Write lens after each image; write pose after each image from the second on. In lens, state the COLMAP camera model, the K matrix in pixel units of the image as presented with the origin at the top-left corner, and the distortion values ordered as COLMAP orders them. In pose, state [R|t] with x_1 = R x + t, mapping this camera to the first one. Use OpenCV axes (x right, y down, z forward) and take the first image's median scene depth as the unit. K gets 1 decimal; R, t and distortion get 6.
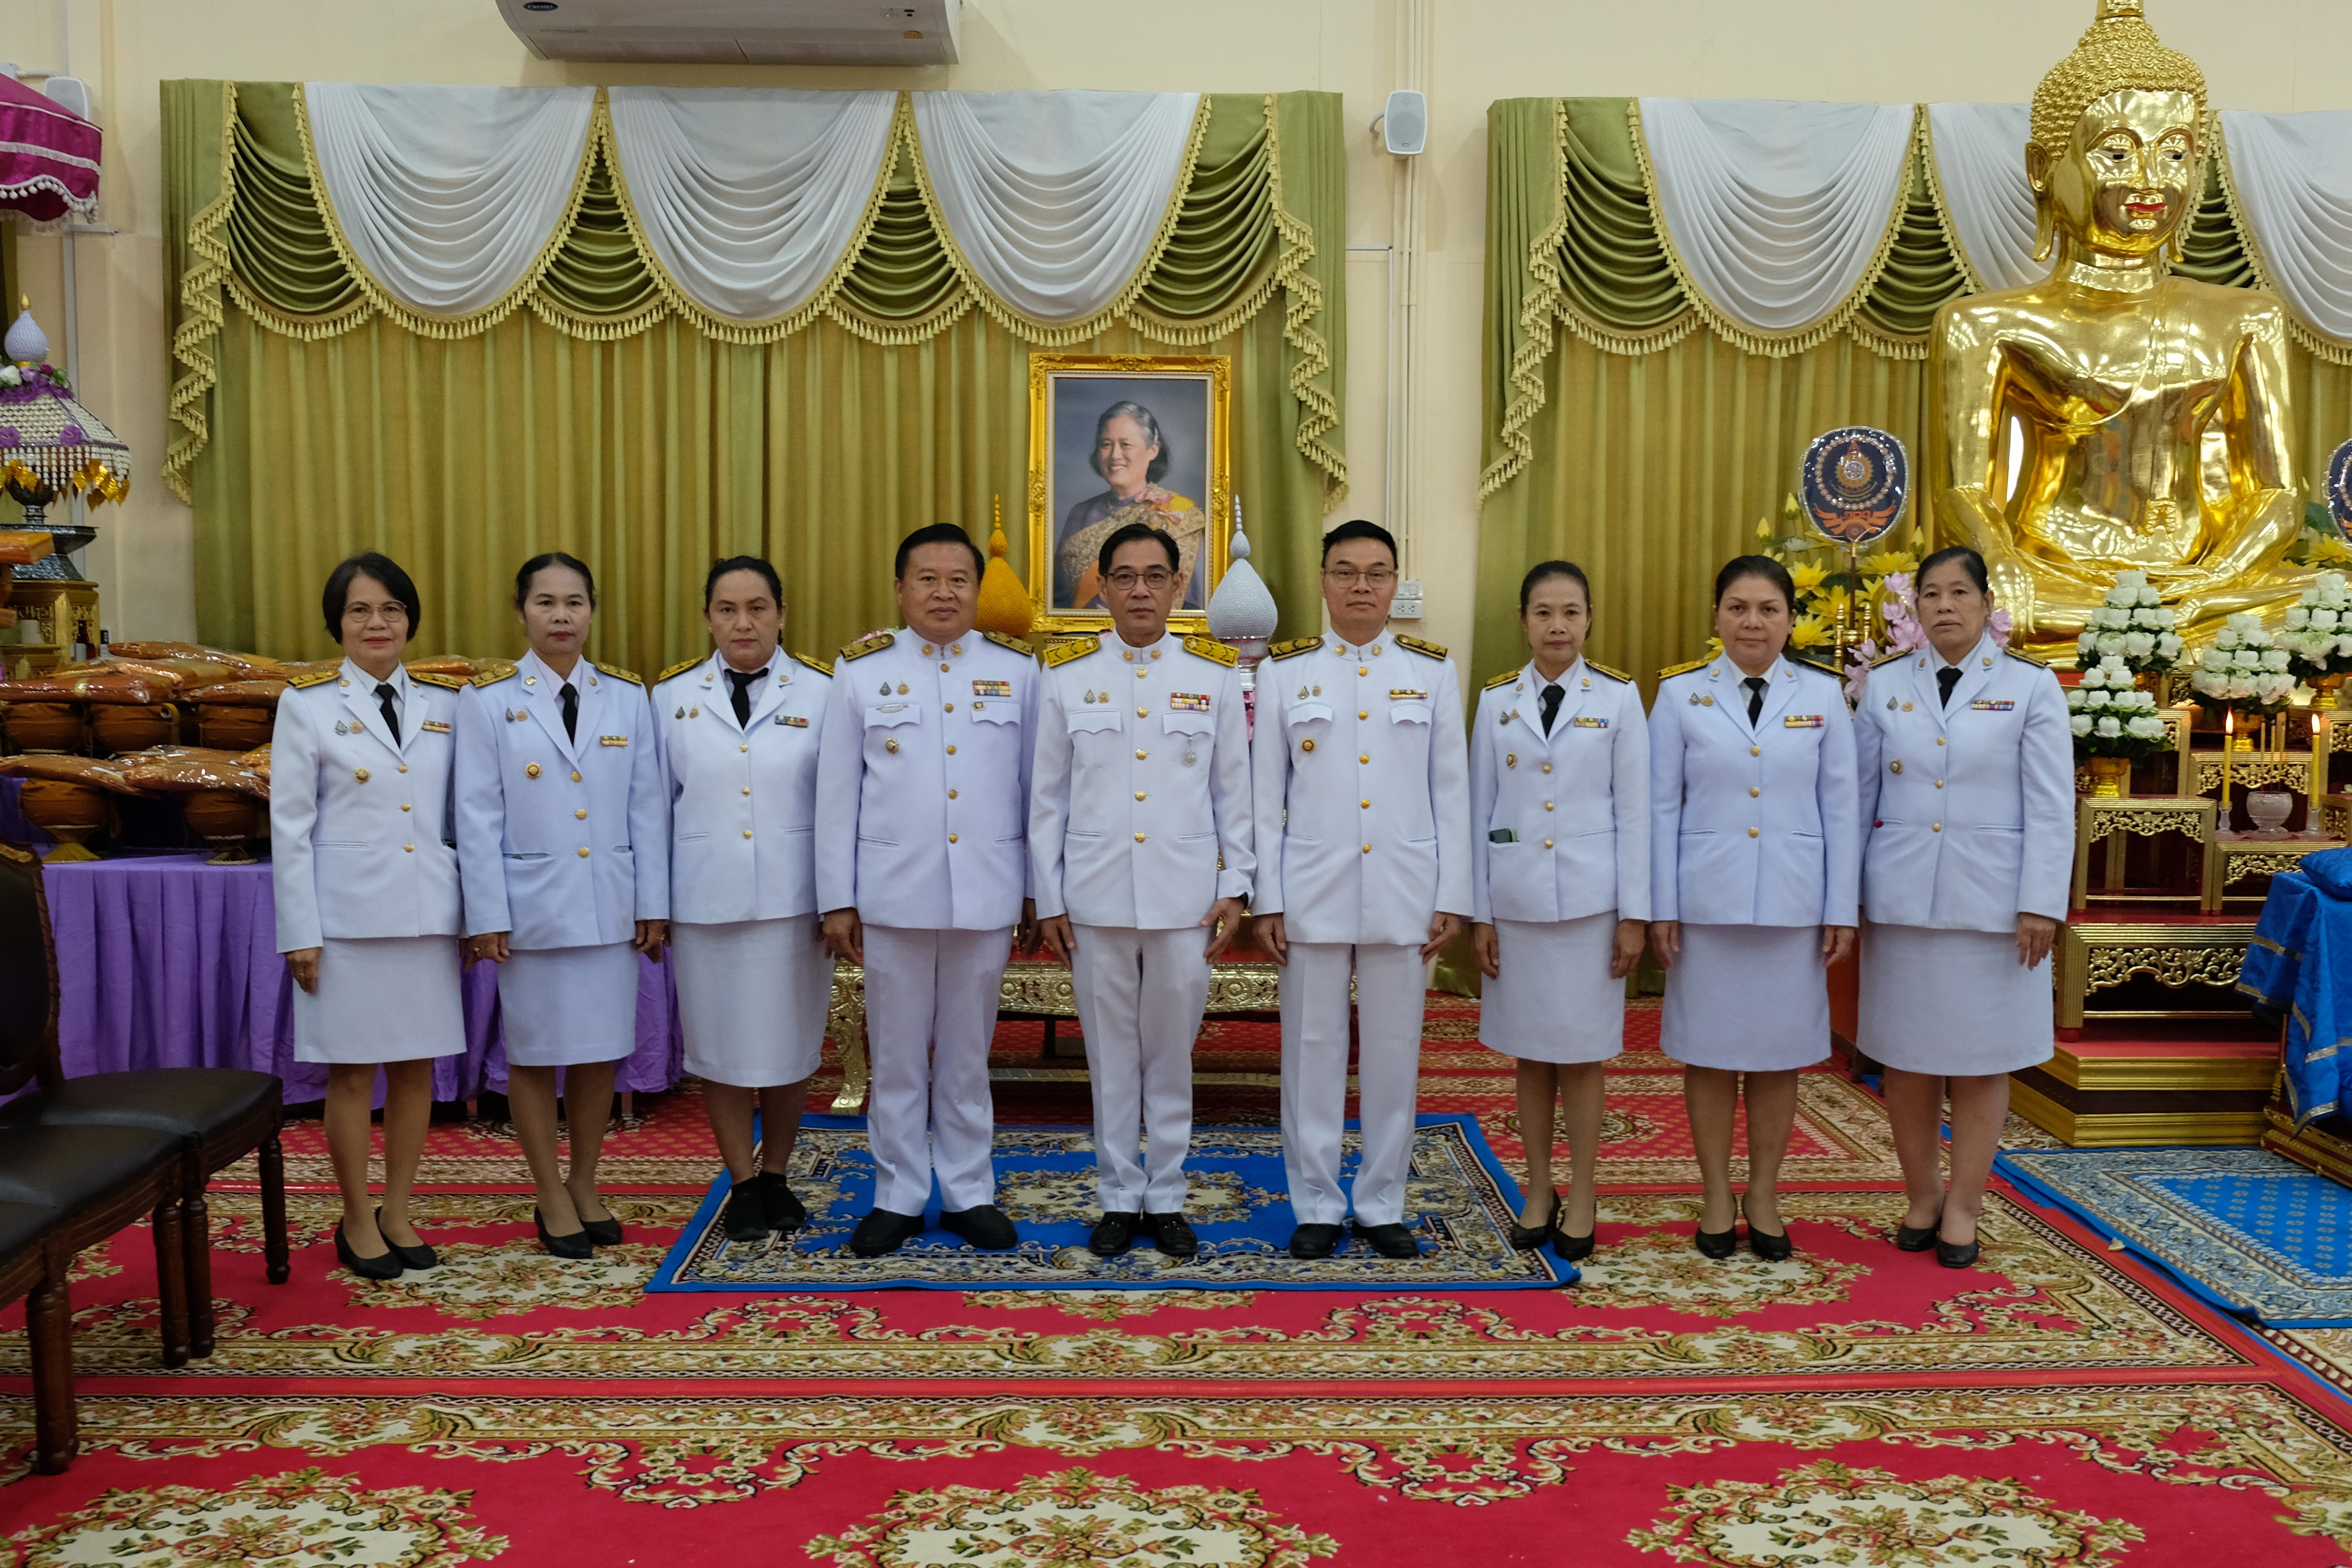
lens RADIAL K [[2046.9, 0, 1188.2], [0, 2046.9, 781.1], [0, 0, 1]] dist [-0.019766, 0.026971]
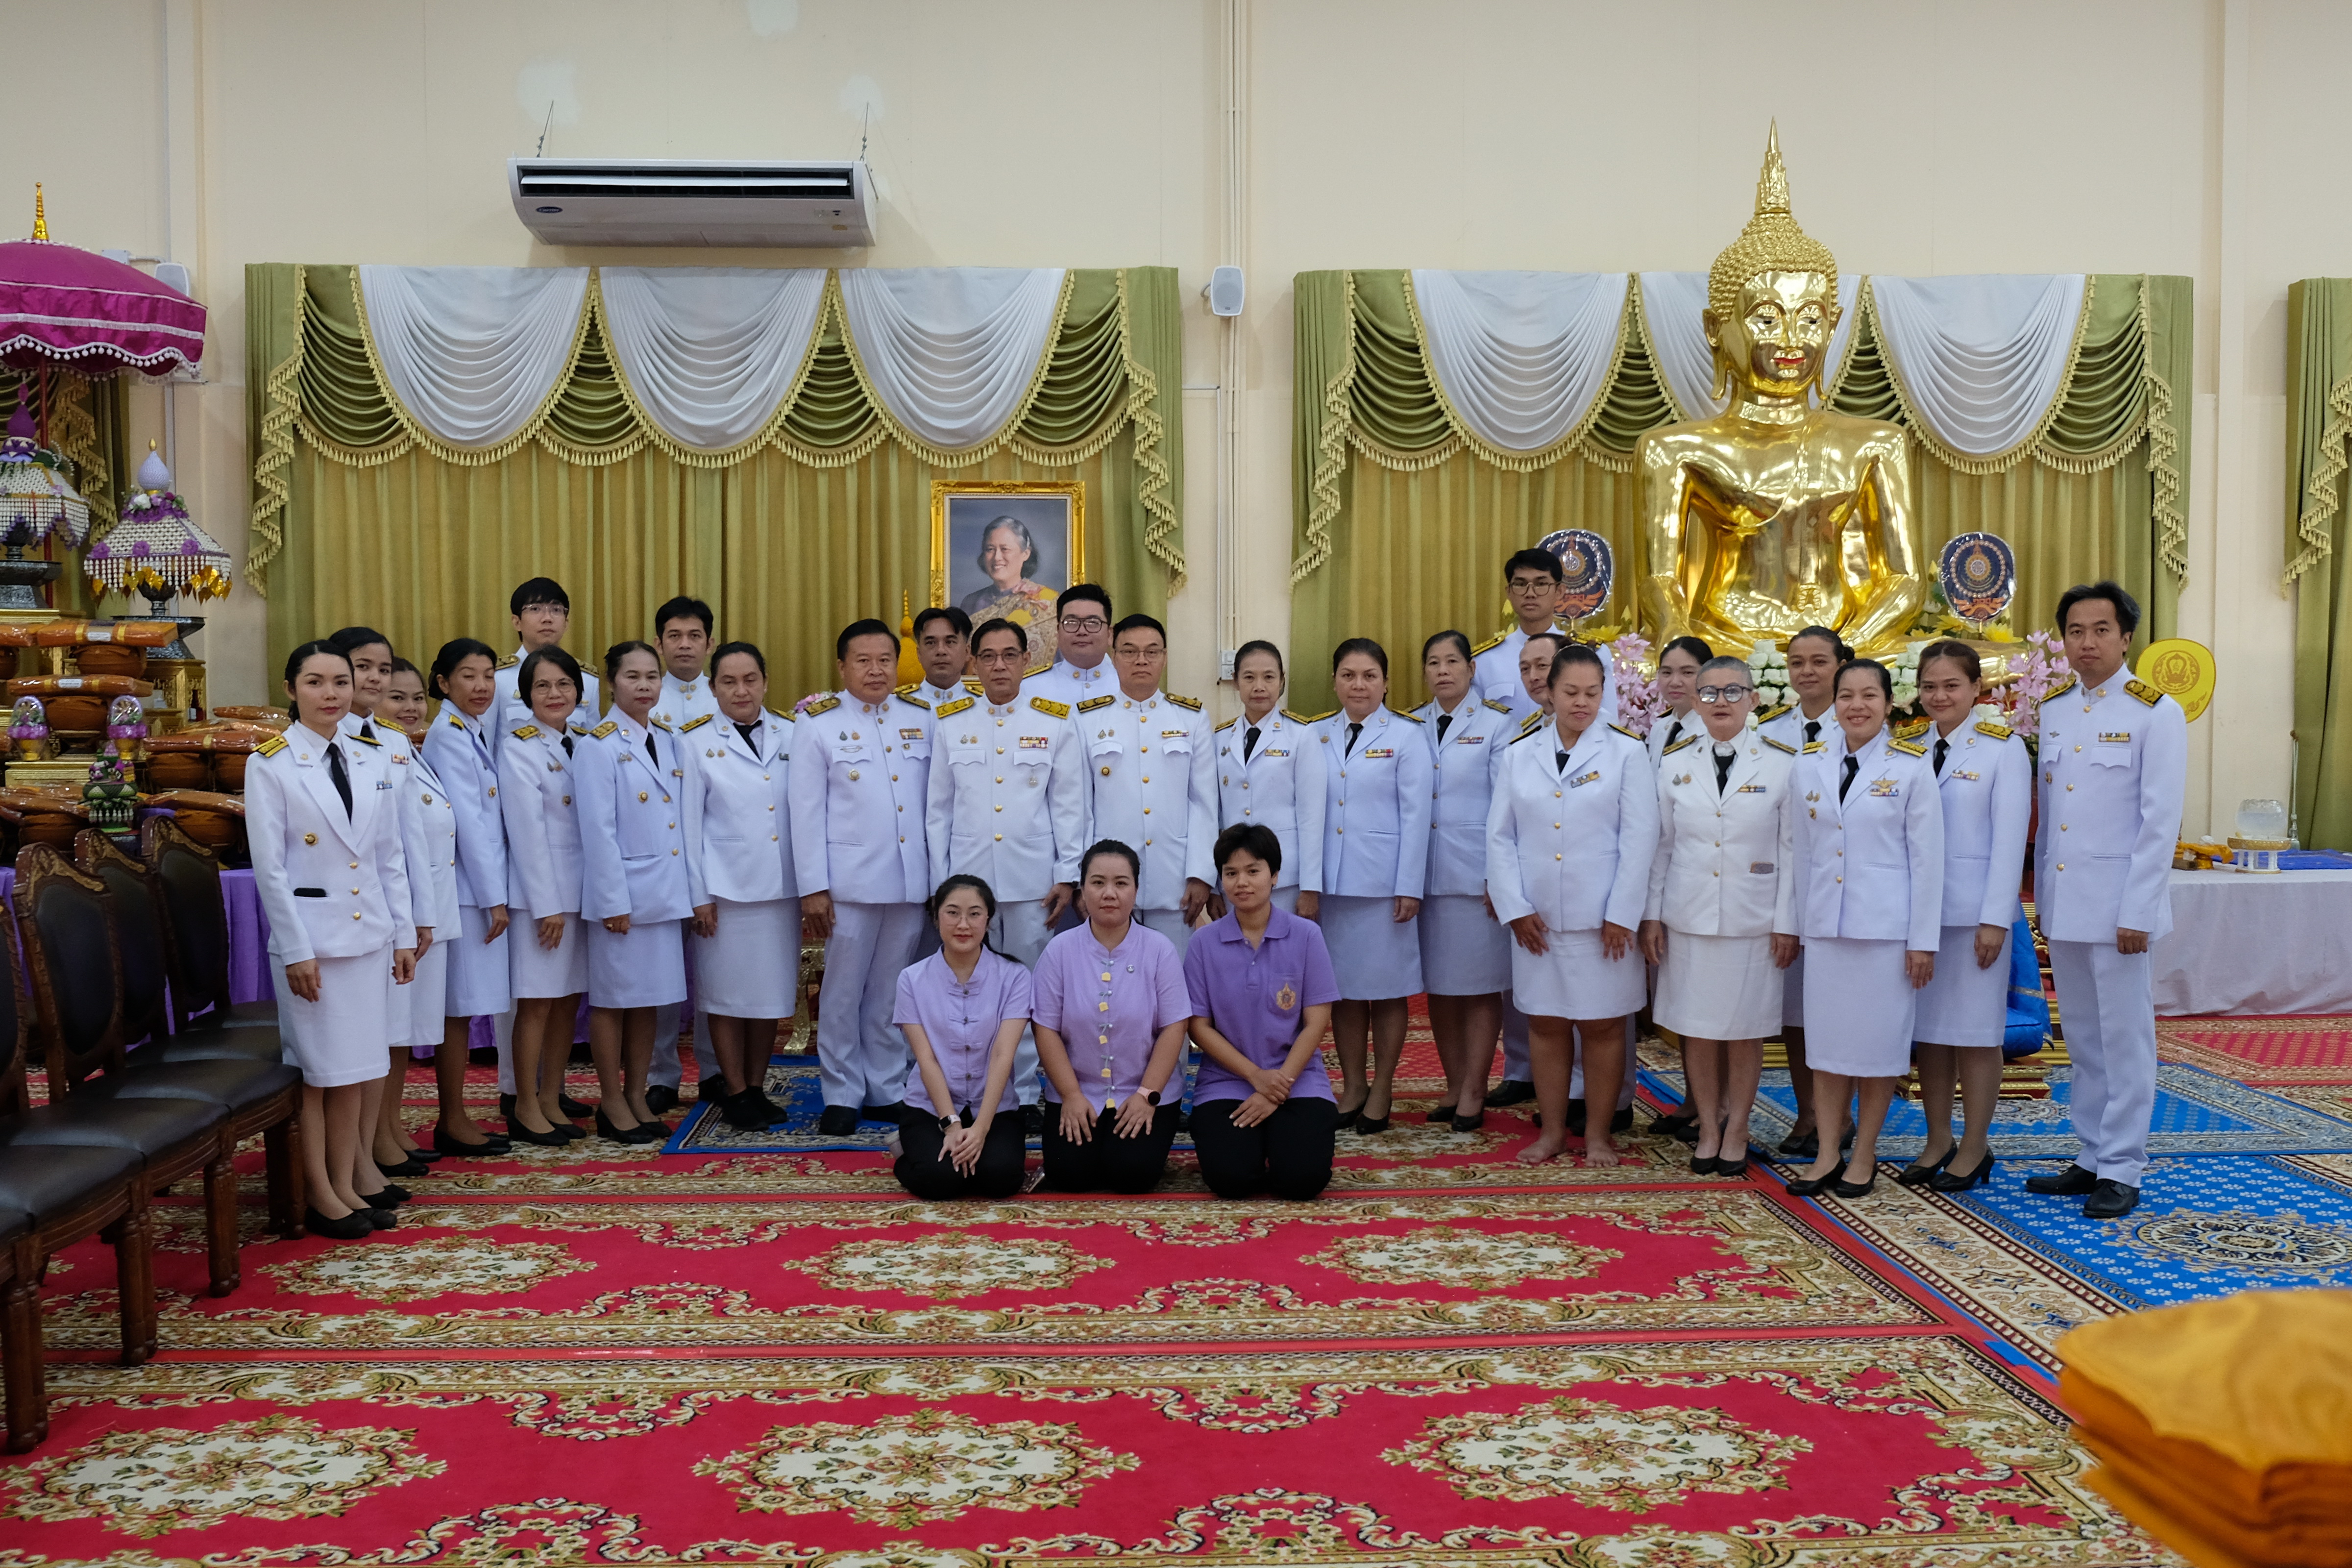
lens RADIAL K [[2046.9, 0, 1148.8], [0, 2046.9, 789.5], [0, 0, 1]] dist [-0.019766, 0.026971]
pose [[0.999803, -0.008415, 0.017980, 0.032623], [0.008839, 0.999681, -0.023642, 0.018210], [-0.017775, 0.023796, 0.999559, -0.270553]]
